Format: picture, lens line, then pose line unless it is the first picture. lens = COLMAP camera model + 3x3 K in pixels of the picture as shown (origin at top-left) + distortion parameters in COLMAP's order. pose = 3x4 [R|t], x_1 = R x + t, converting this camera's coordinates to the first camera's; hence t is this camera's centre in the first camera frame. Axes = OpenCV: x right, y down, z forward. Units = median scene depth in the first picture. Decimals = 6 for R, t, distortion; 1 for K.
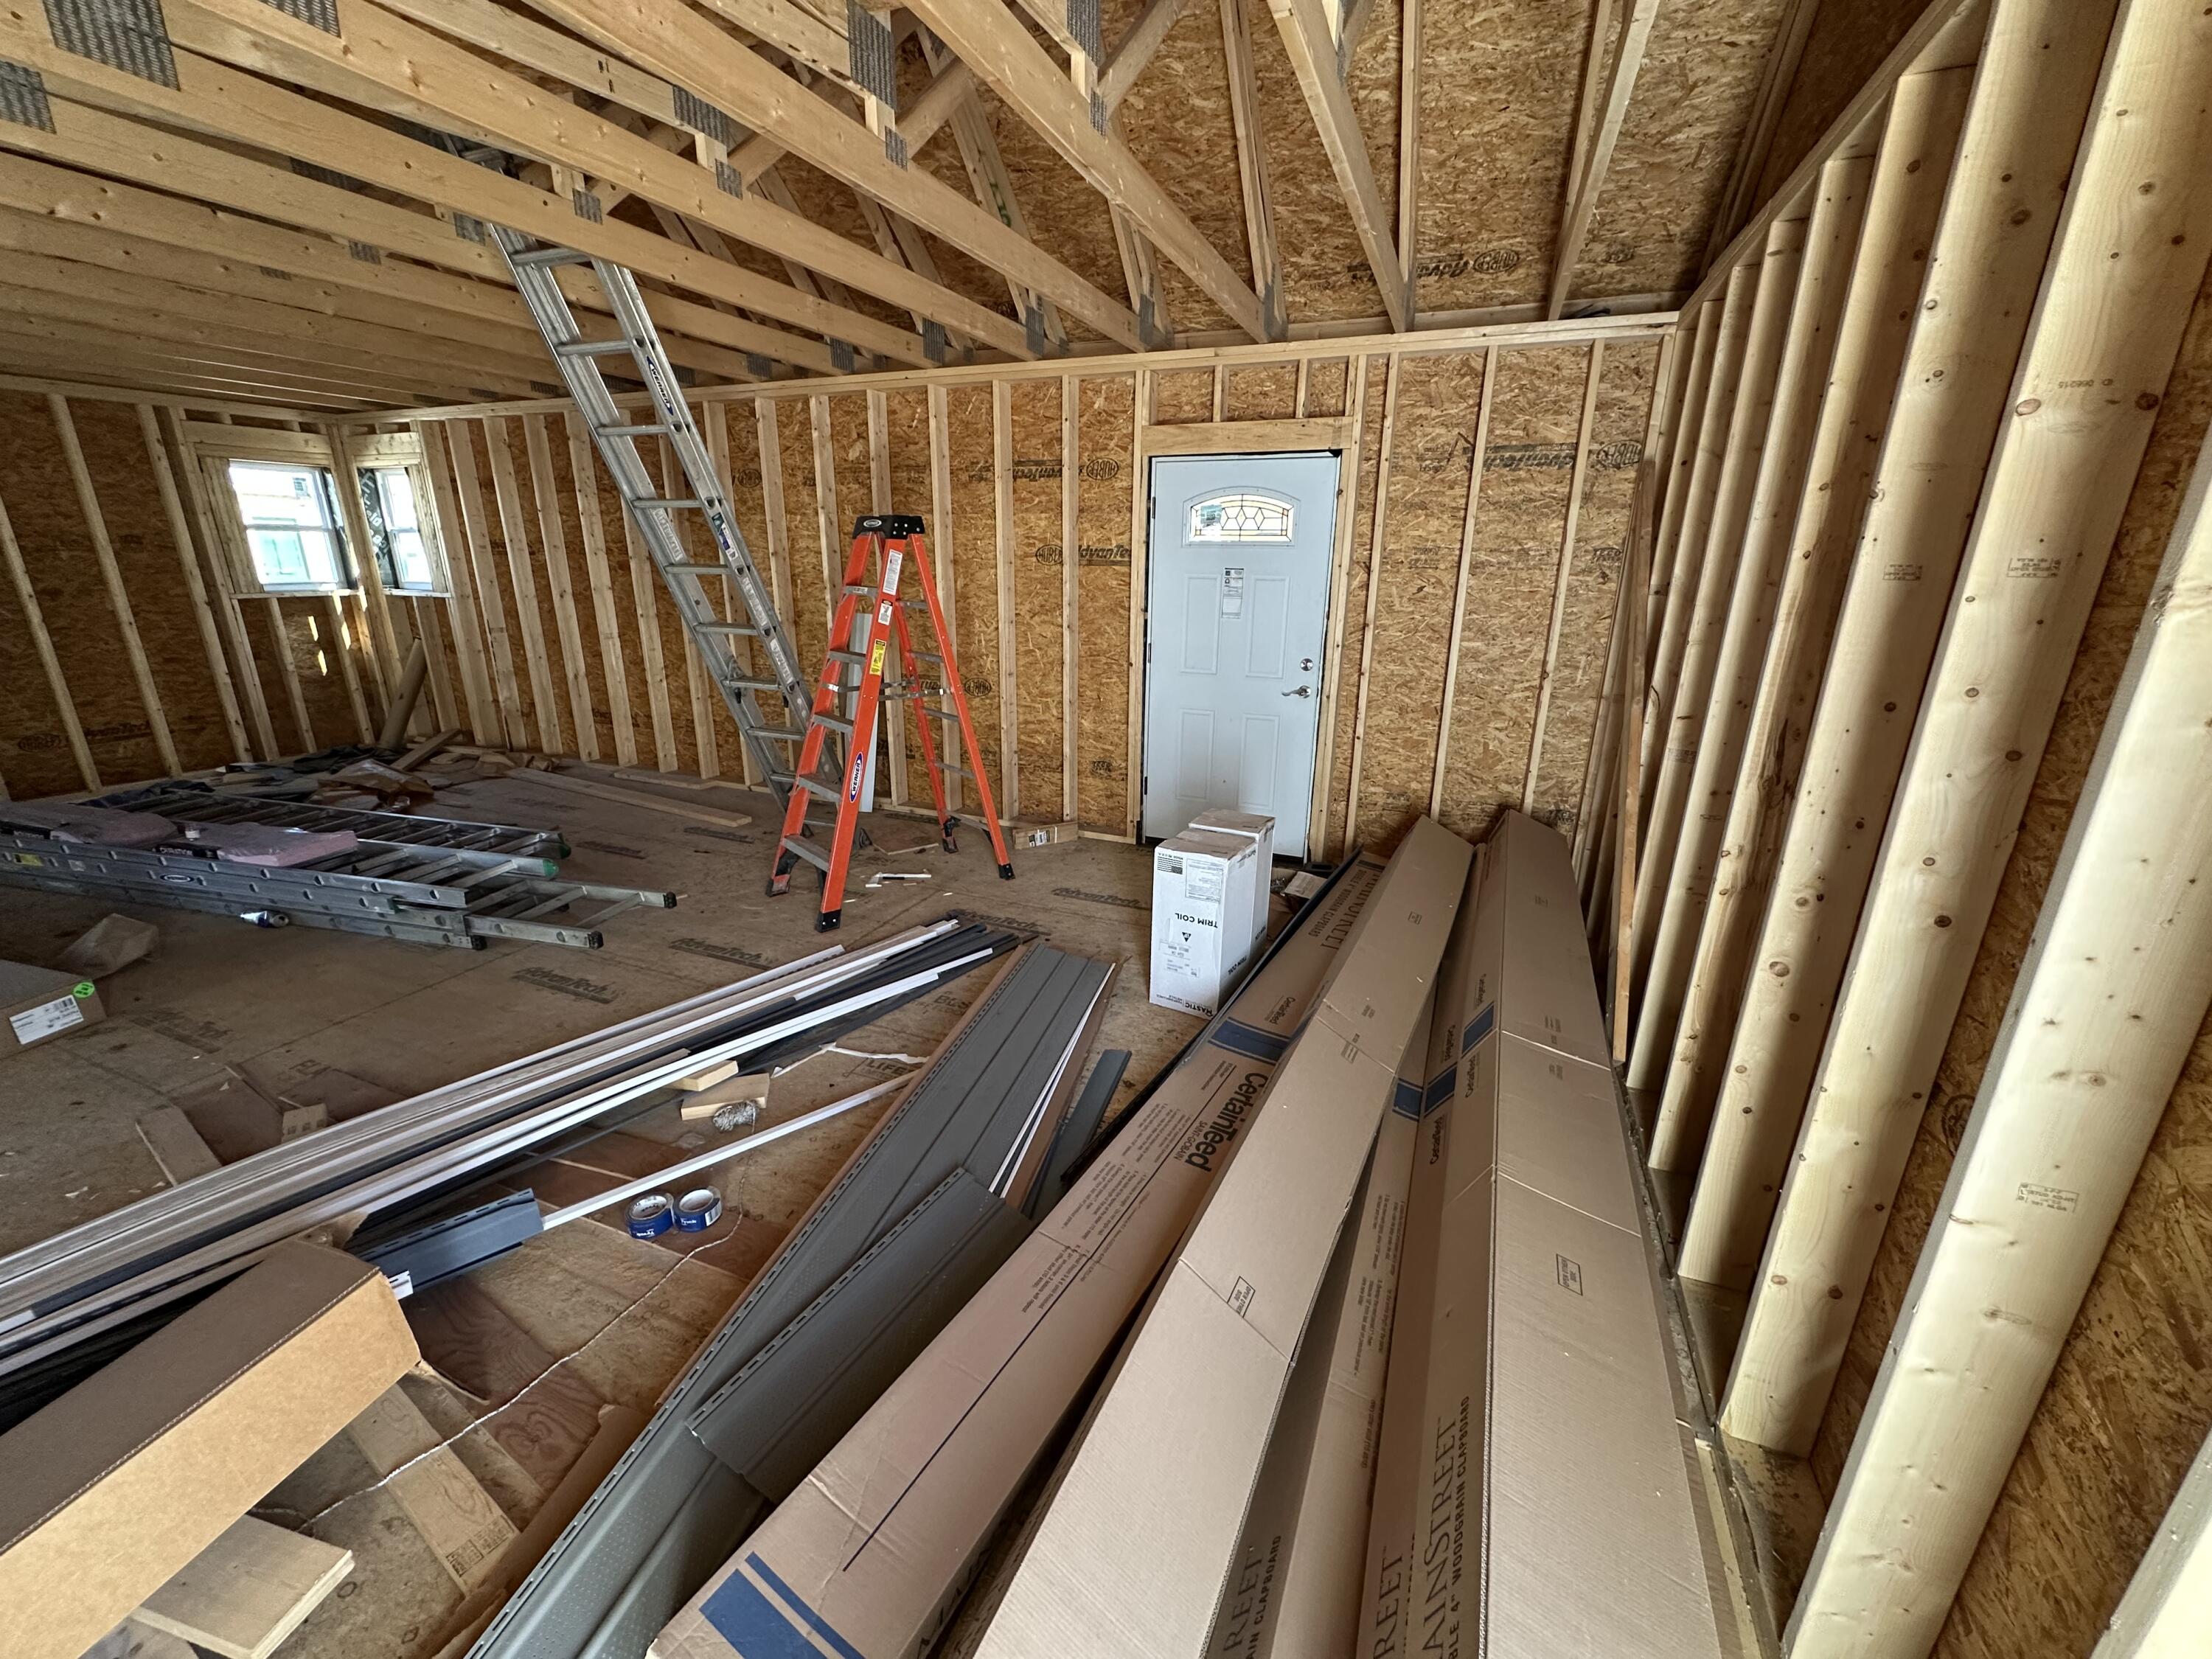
lens RADIAL K [[882.0, 0, 1103.4], [0, 882.0, 823.7], [0, 0, 1]] dist [-0.001291, 0.000311]
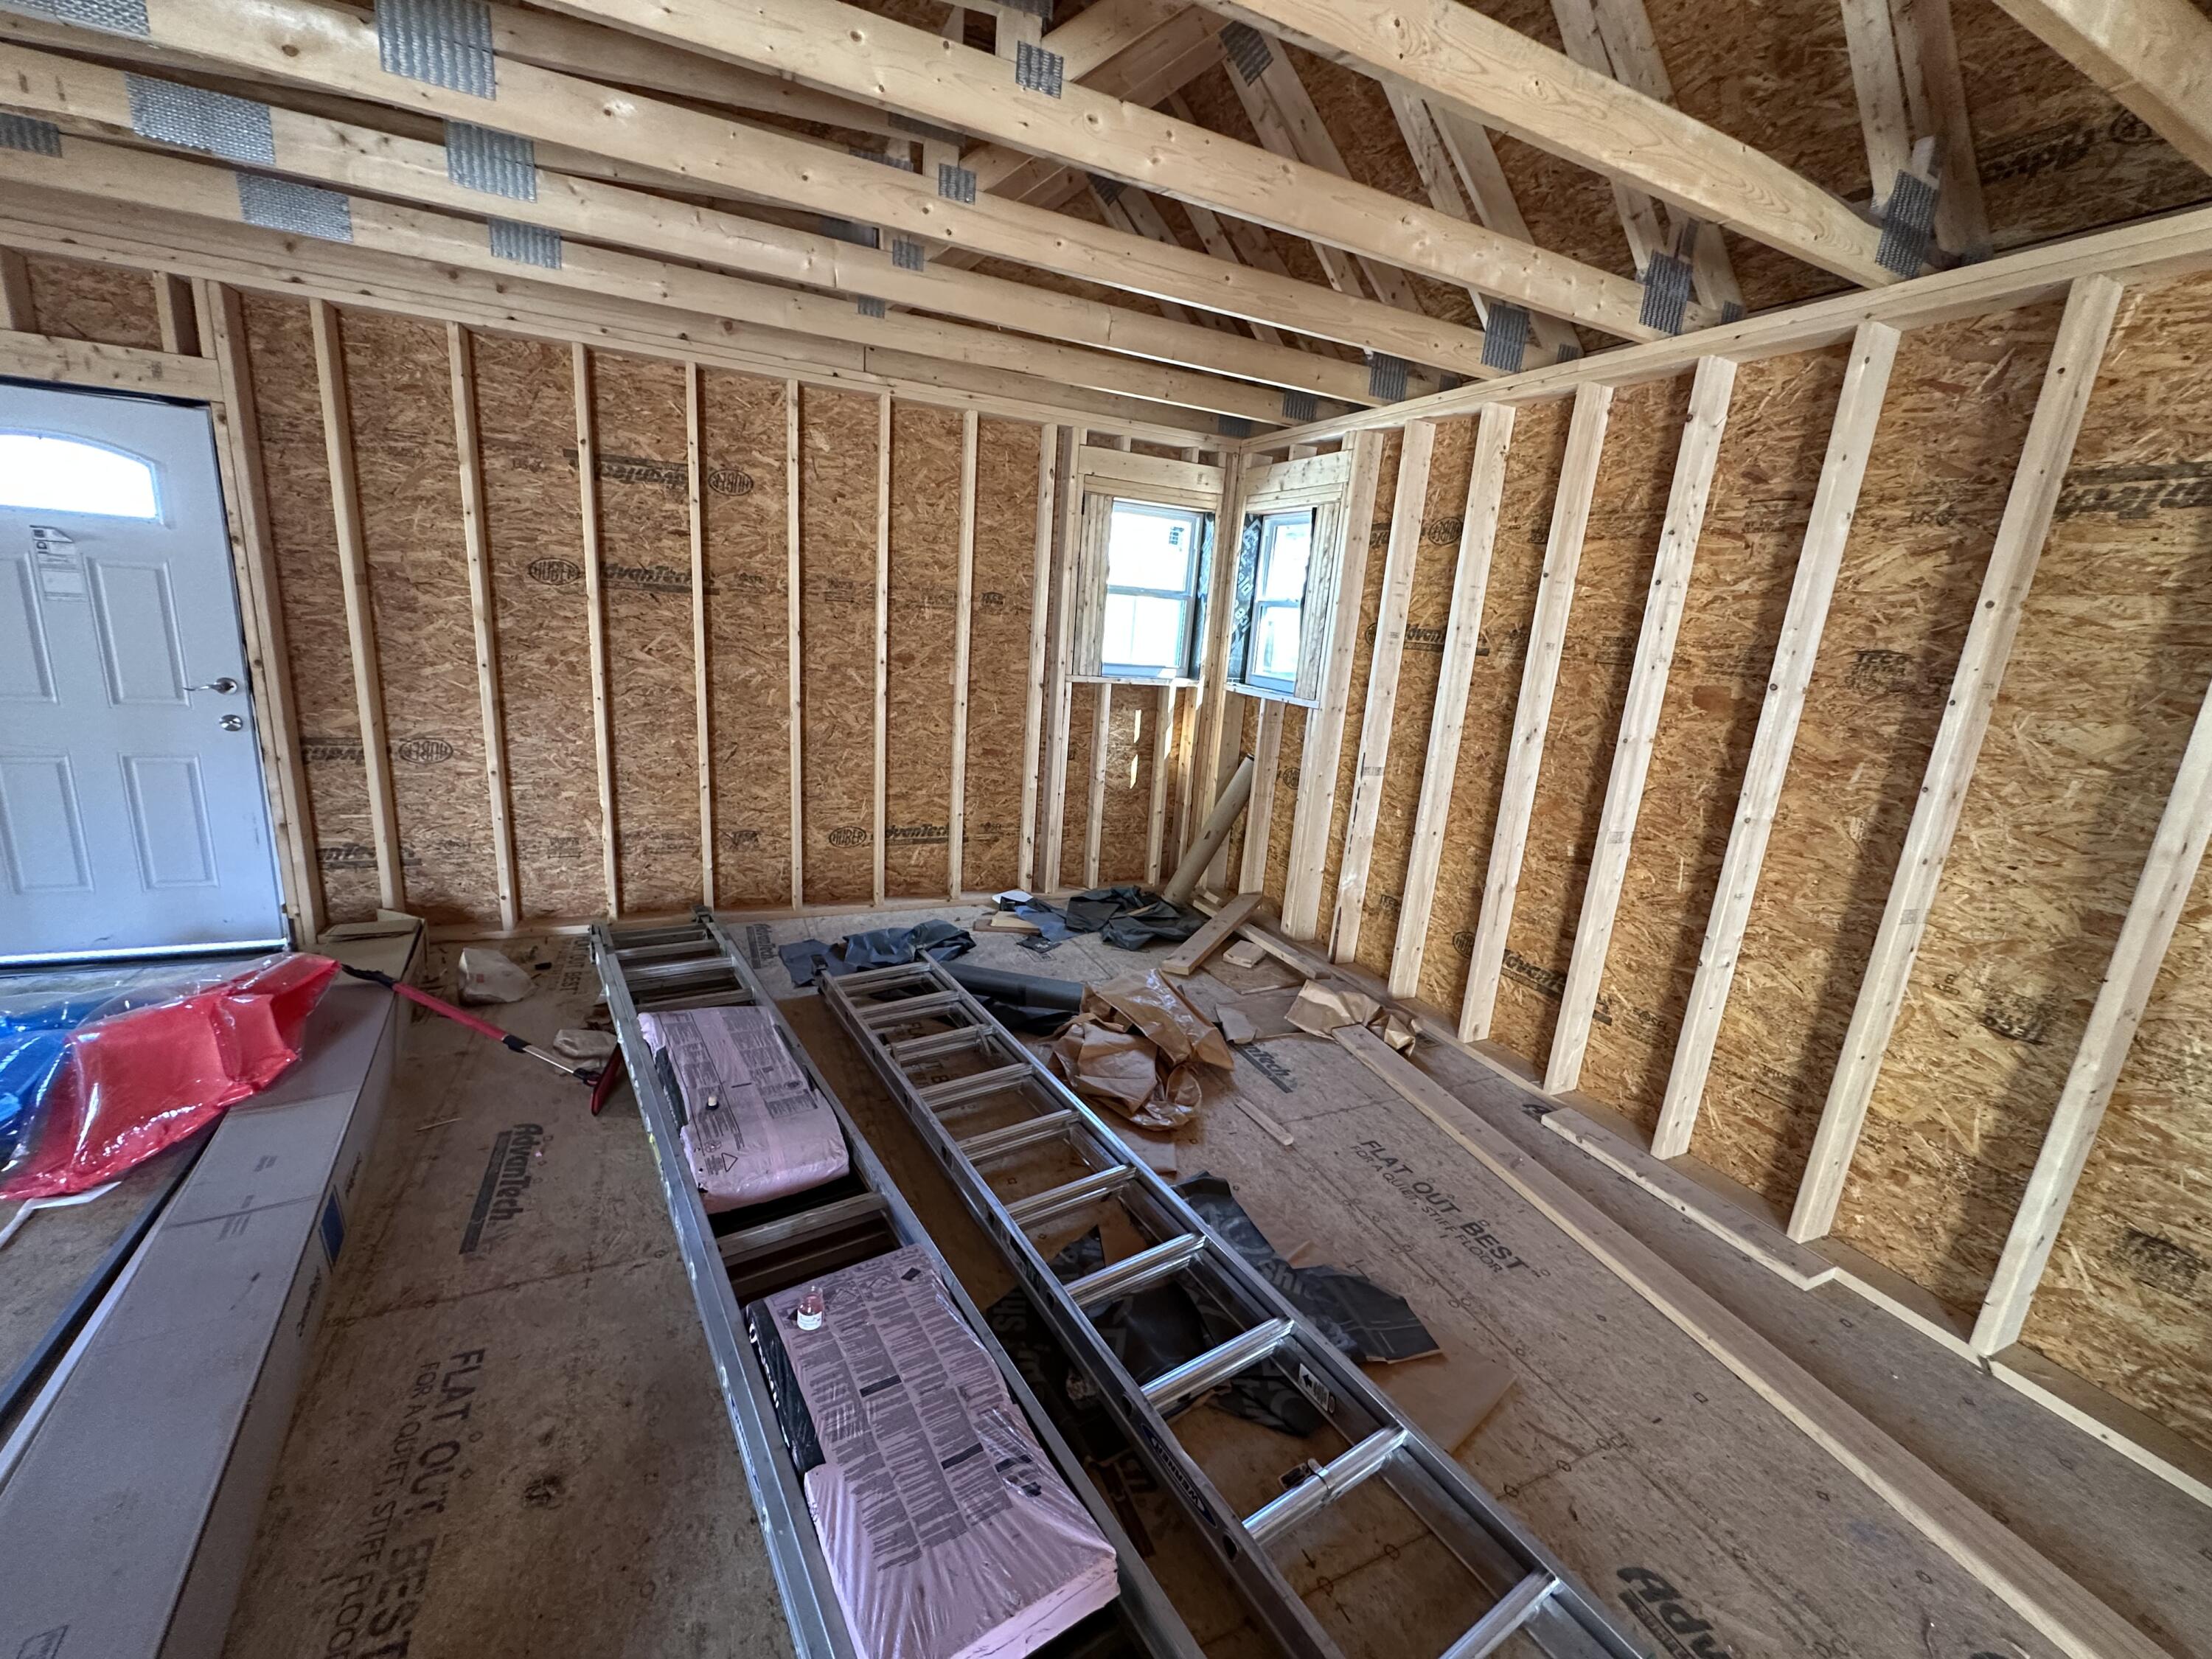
lens RADIAL K [[882.0, 0, 1103.4], [0, 882.0, 823.7], [0, 0, 1]] dist [-0.001291, 0.000311]
pose [[0.737164, 0.202822, -0.644557, -0.659820], [-0.263499, 0.964657, 0.002190, -0.212716], [0.622220, 0.168226, 0.764554, 0.670900]]
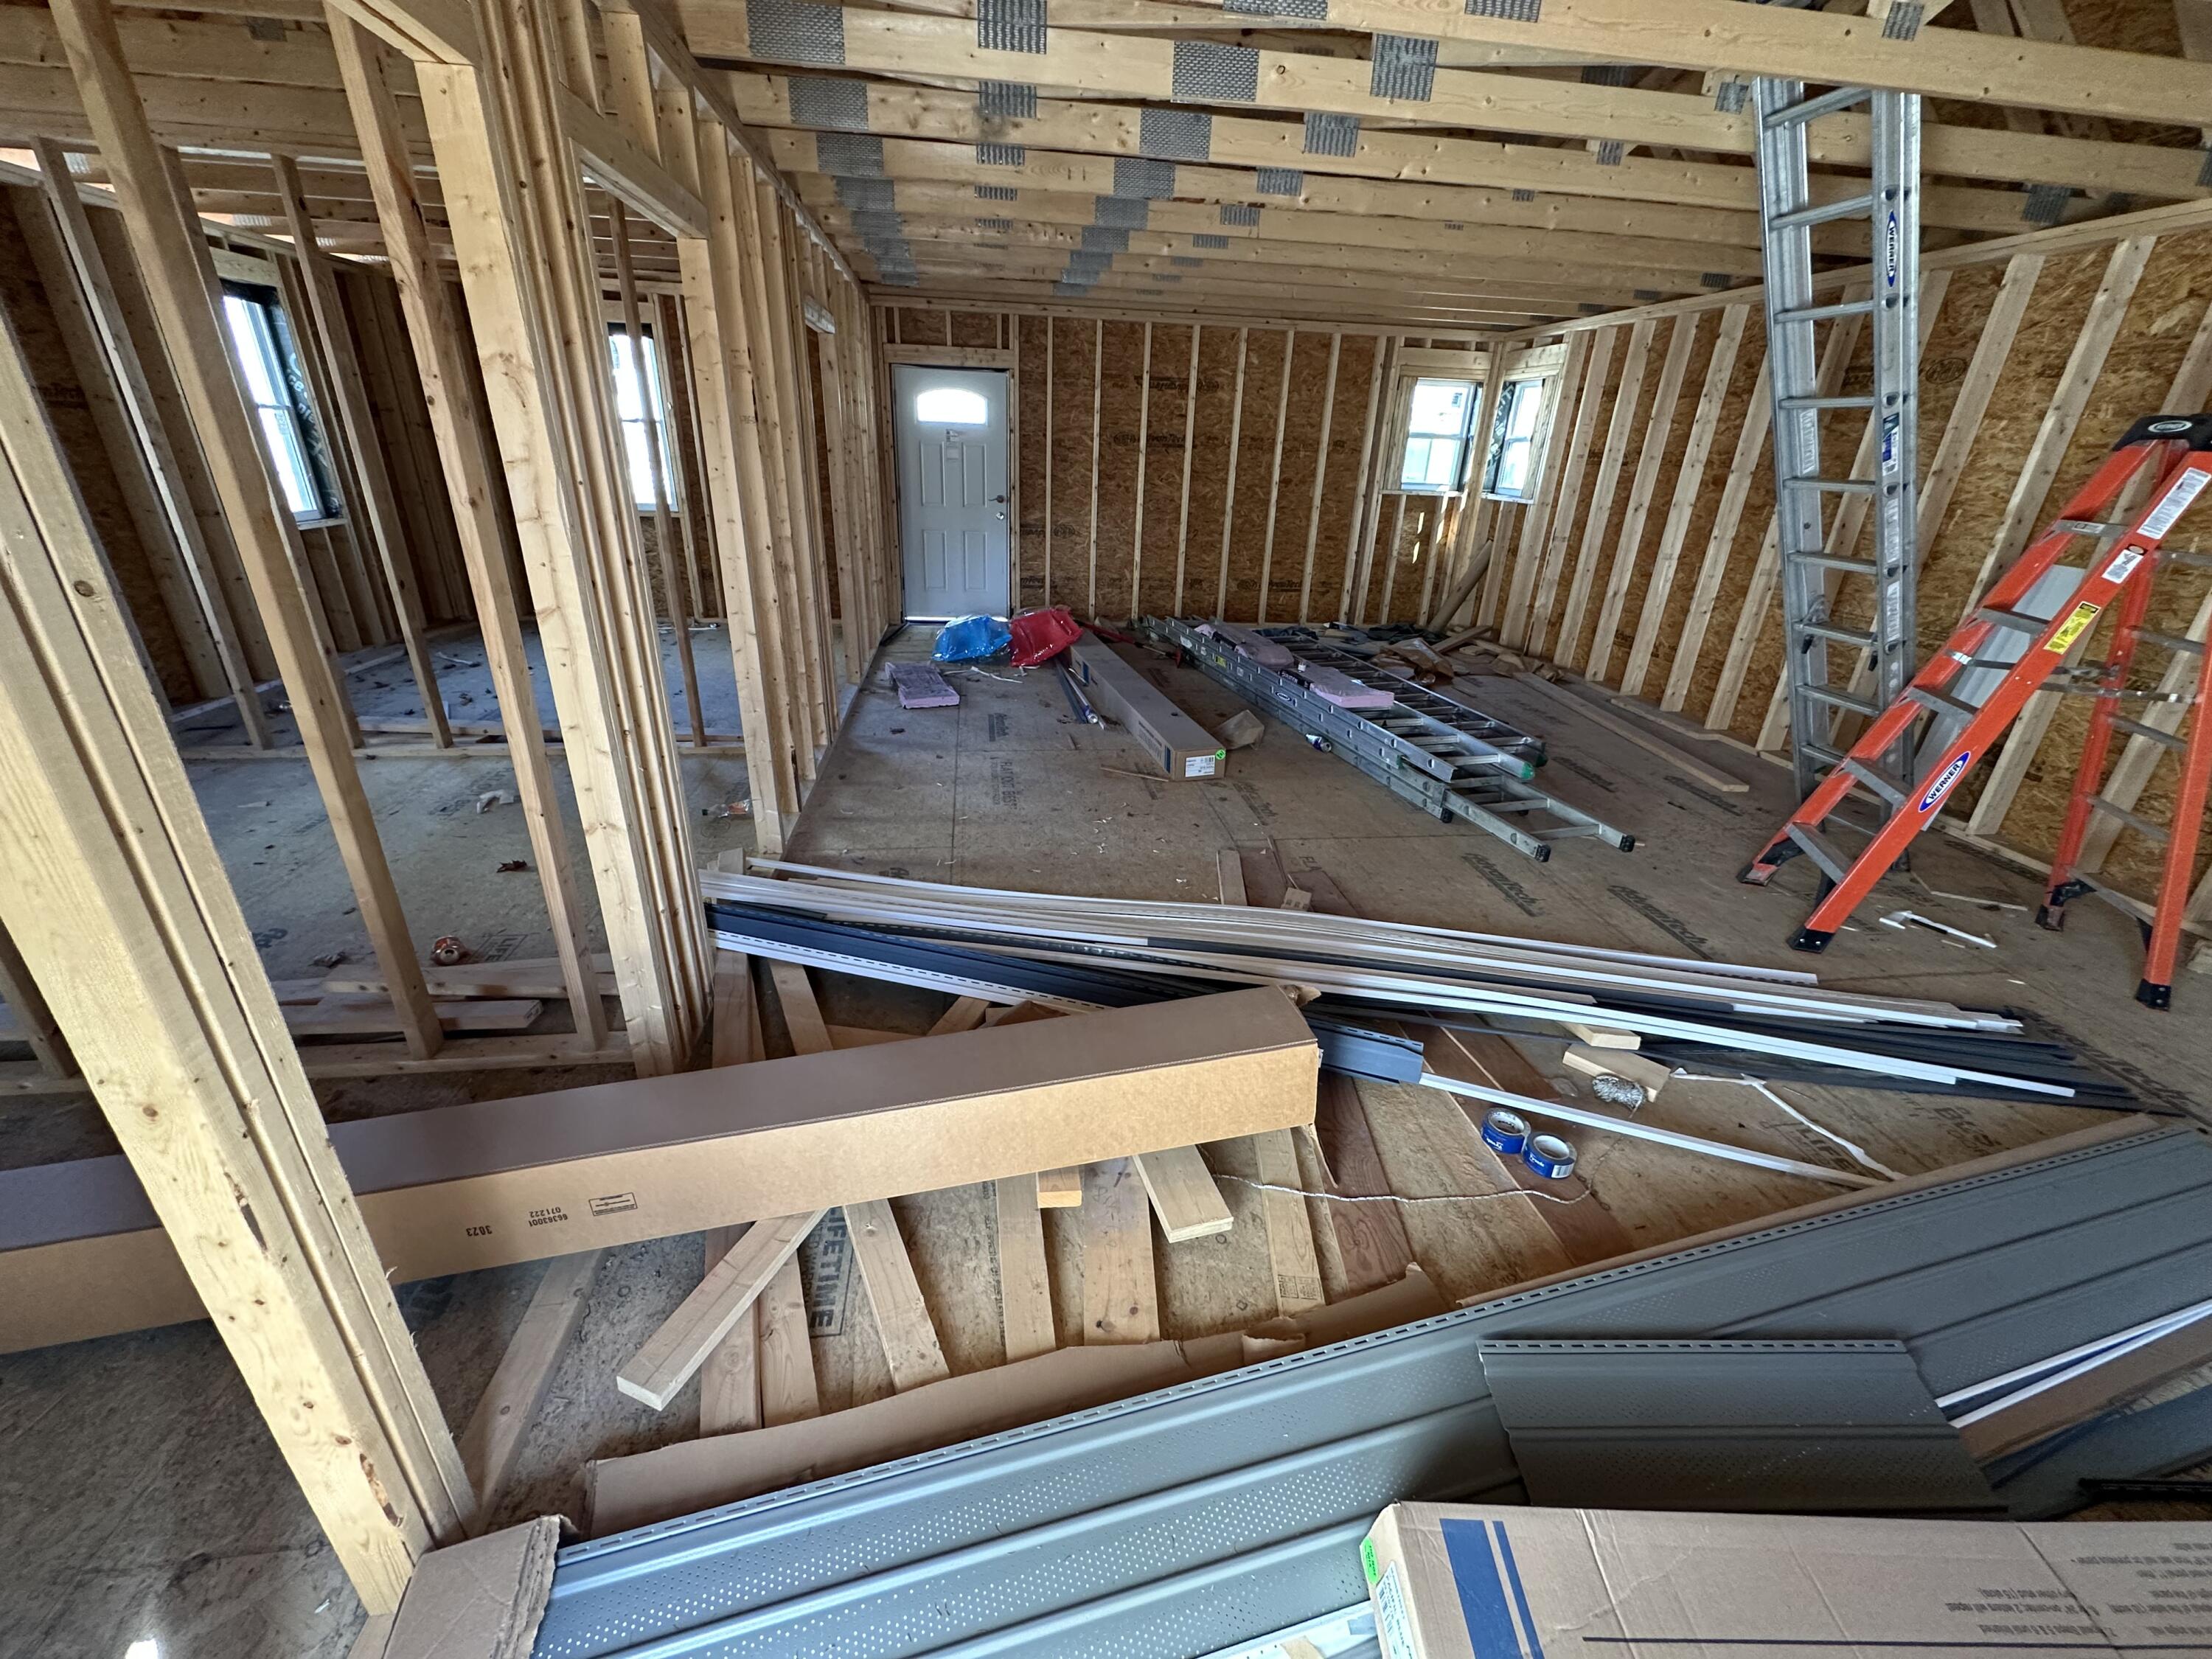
lens RADIAL K [[882.0, 0, 1103.4], [0, 882.0, 823.7], [0, 0, 1]] dist [-0.001291, 0.000311]
pose [[0.507363, 0.350168, -0.787379, -0.040202], [-0.284282, 0.930578, 0.230669, 0.008733], [0.813490, 0.106805, 0.571687, 0.007720]]
